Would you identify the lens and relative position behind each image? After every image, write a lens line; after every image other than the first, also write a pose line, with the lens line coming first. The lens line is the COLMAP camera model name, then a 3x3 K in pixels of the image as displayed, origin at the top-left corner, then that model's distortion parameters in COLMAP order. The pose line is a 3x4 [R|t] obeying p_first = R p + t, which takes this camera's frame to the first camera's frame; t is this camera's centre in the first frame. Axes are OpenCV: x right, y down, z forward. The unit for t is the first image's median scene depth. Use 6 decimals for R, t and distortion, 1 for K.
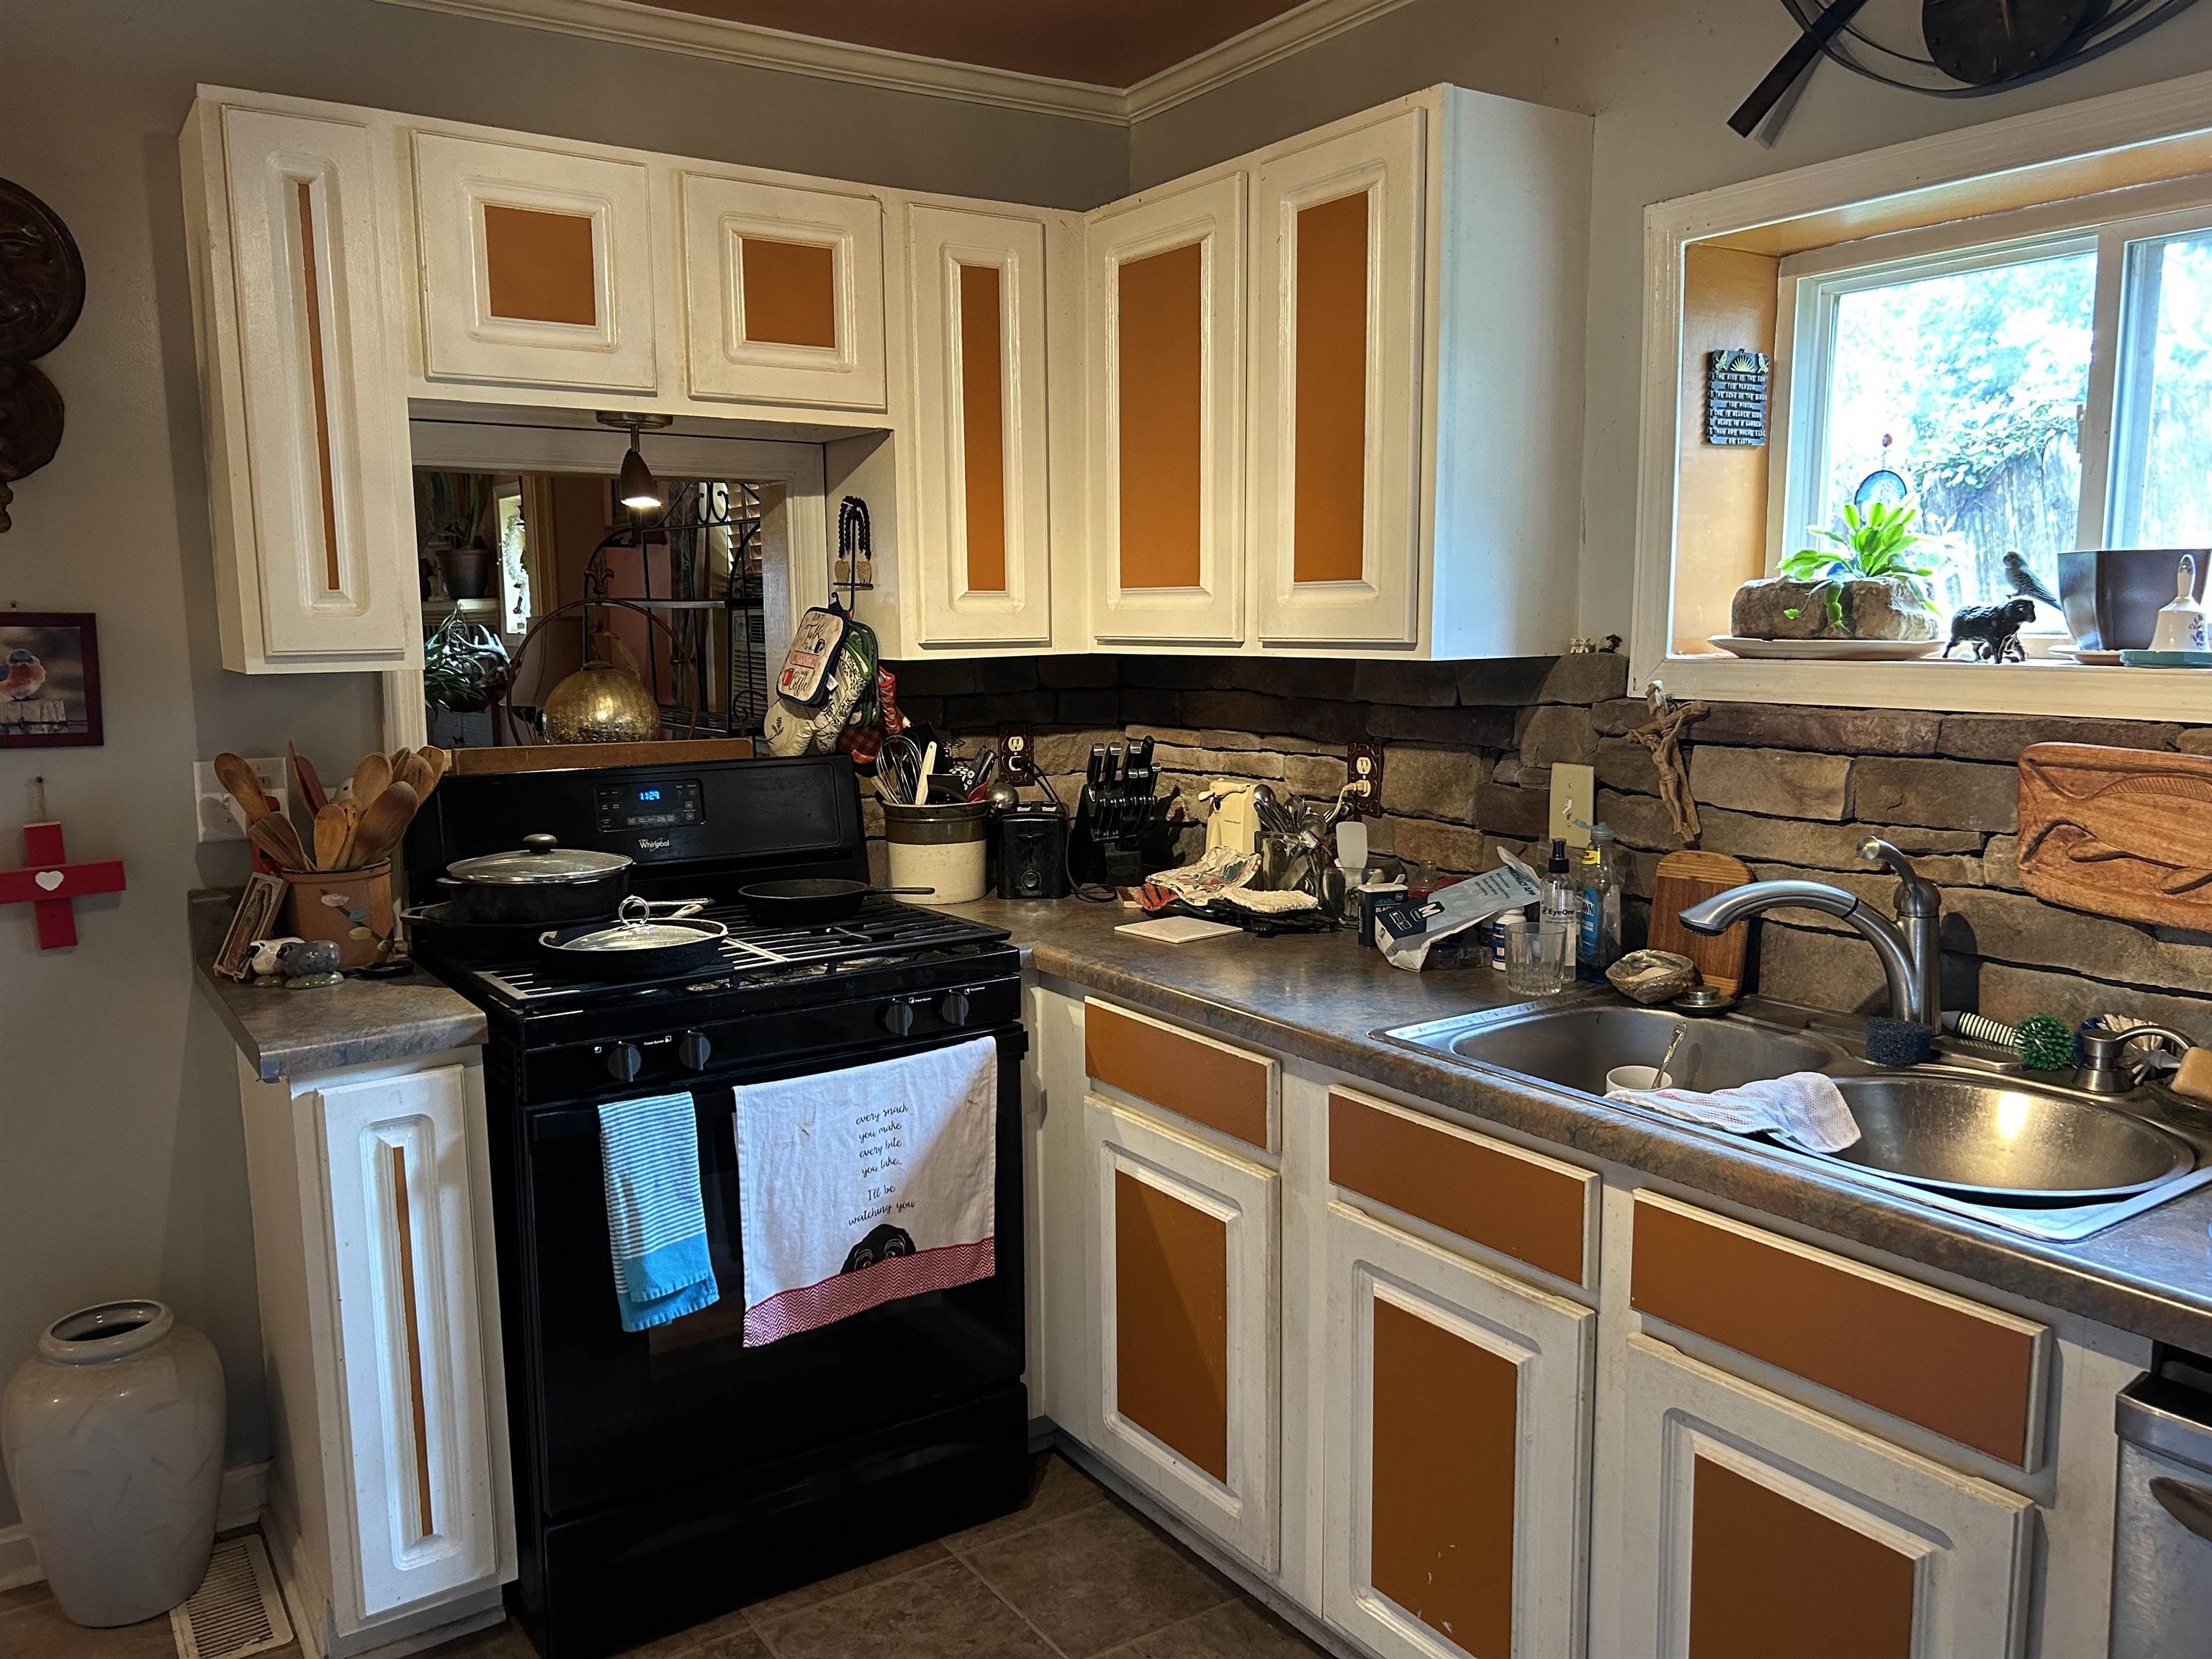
lens RADIAL K [[1682.9, 0, 1090.5], [0, 1682.9, 834.6], [0, 0, 1]] dist [0.052483, -0.075377]
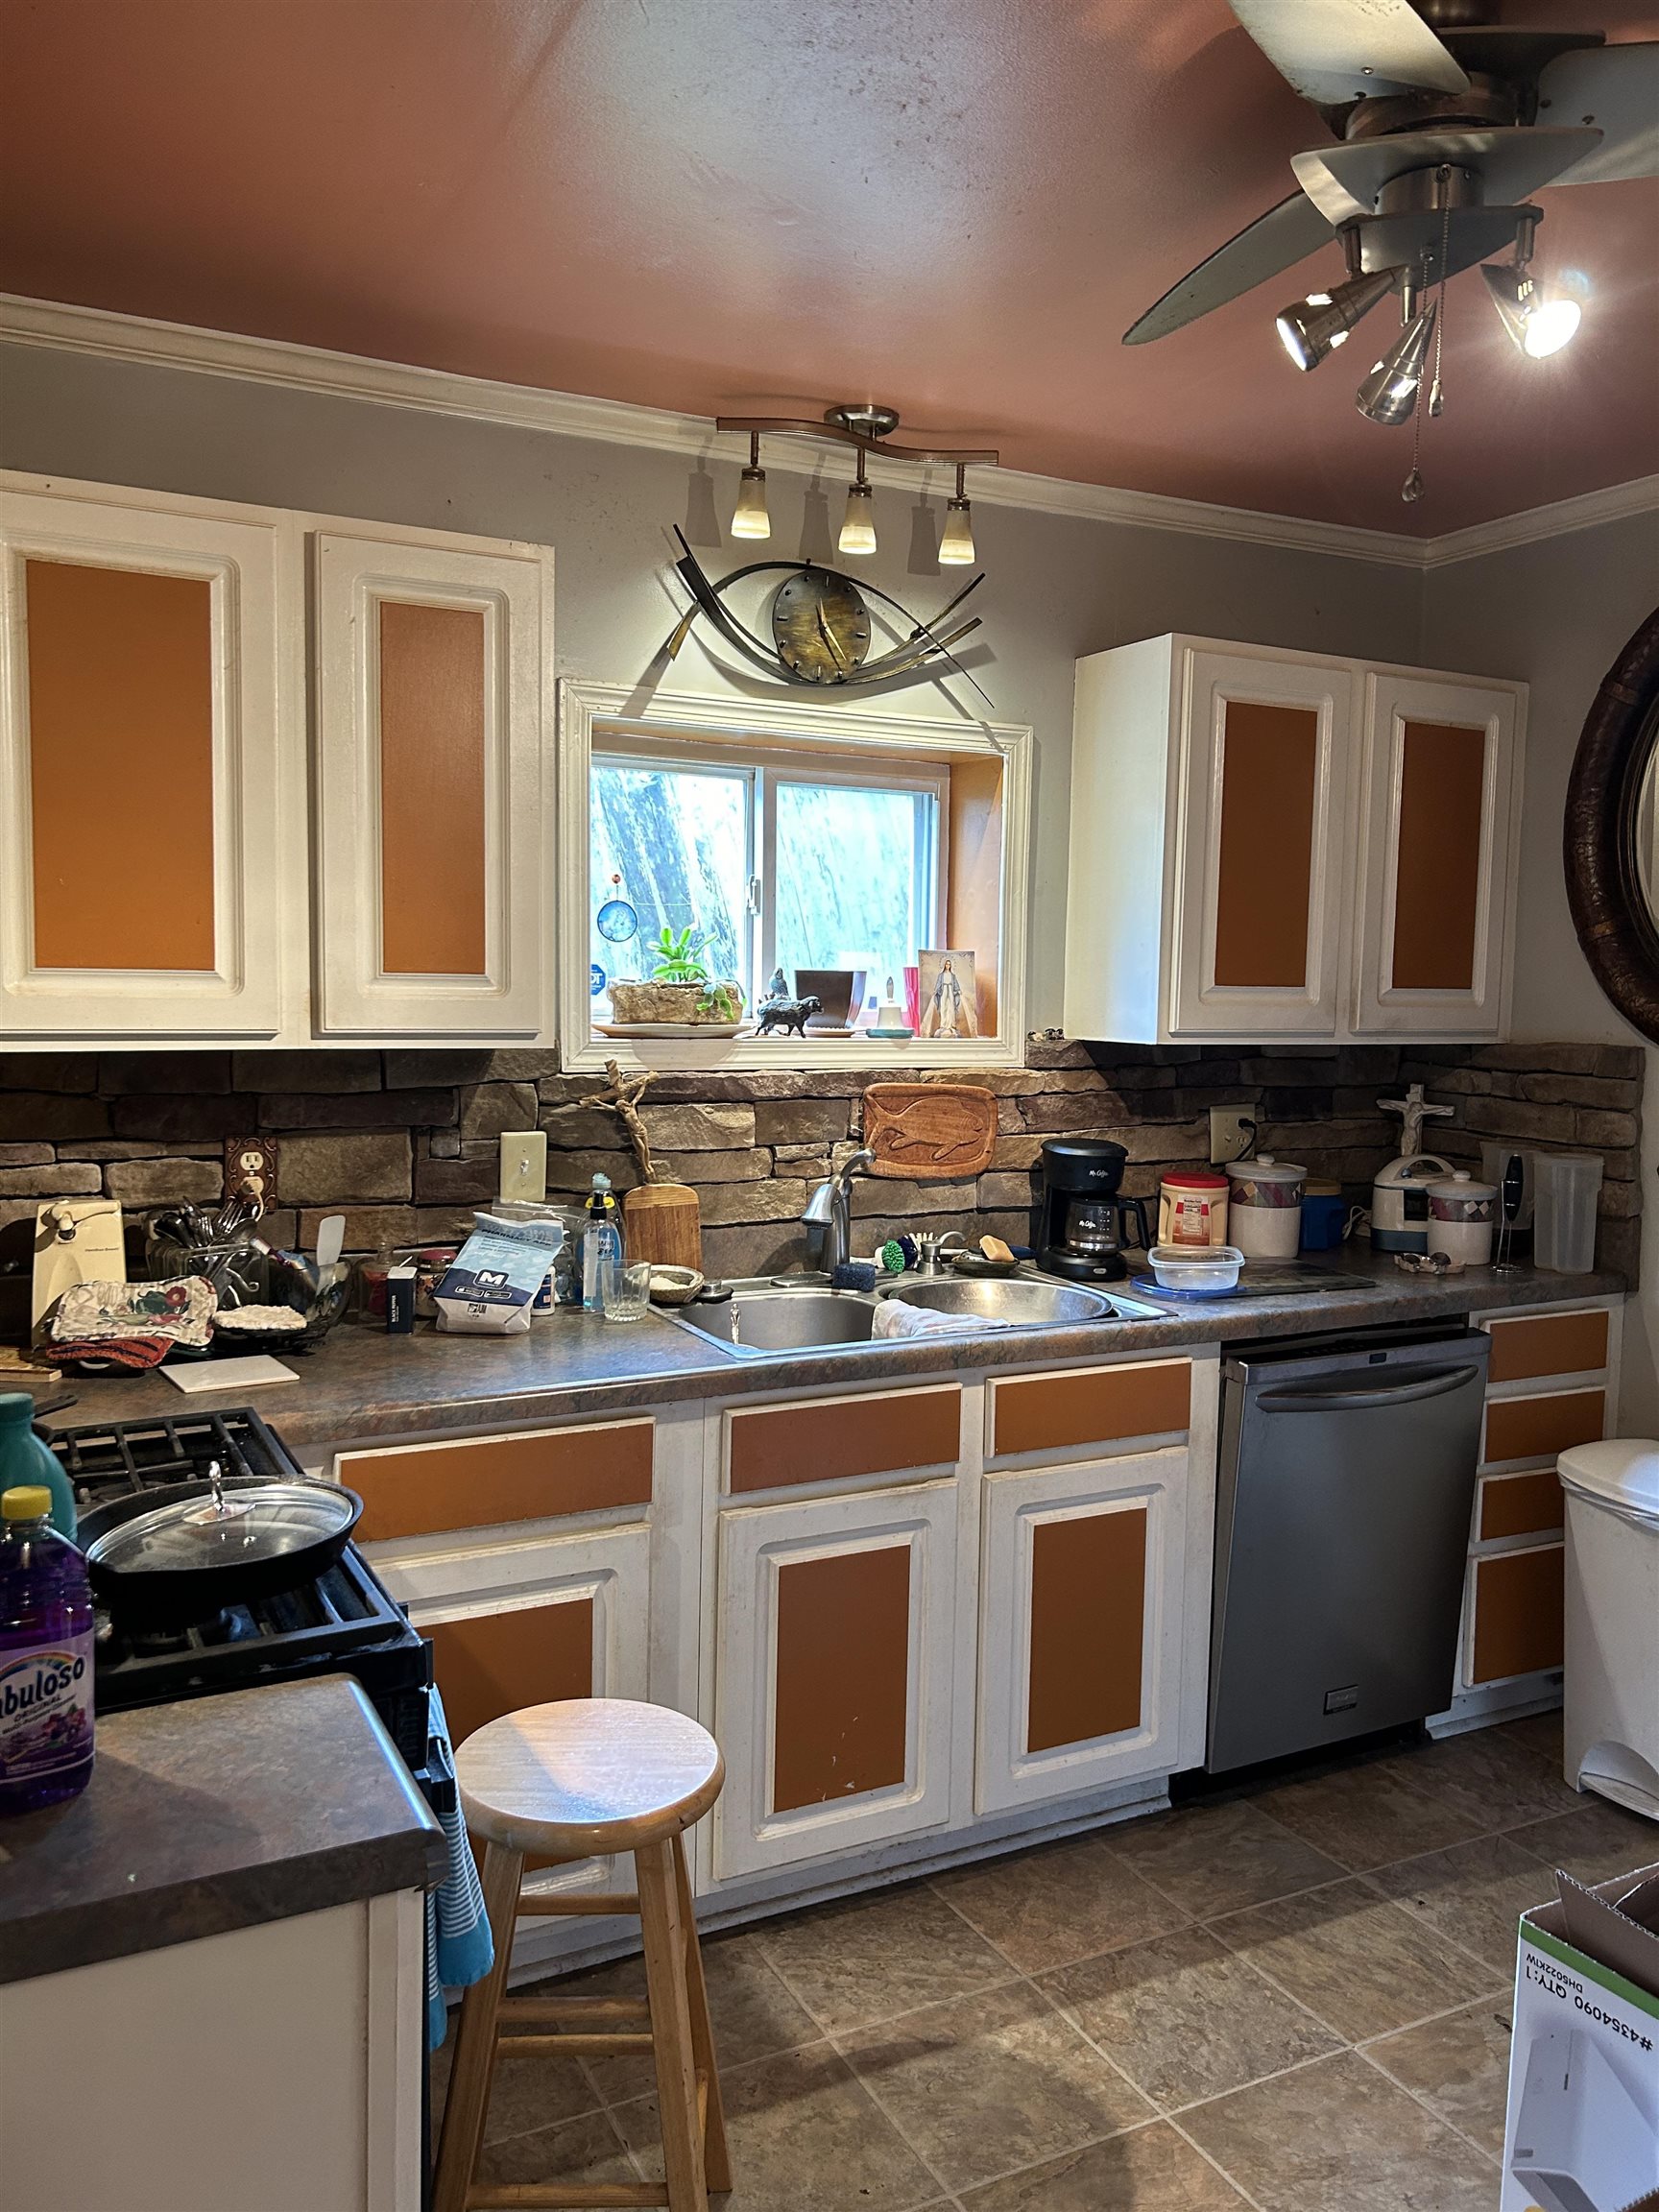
lens RADIAL K [[1682.9, 0, 831.4], [0, 1682.9, 1106.4], [0, 0, 1]] dist [0.052483, -0.075377]
pose [[0.085100, -0.070441, 0.993879, -0.867243], [0.111154, 0.991943, 0.060786, -0.108126], [-0.990153, 0.105300, 0.092244, 0.691847]]
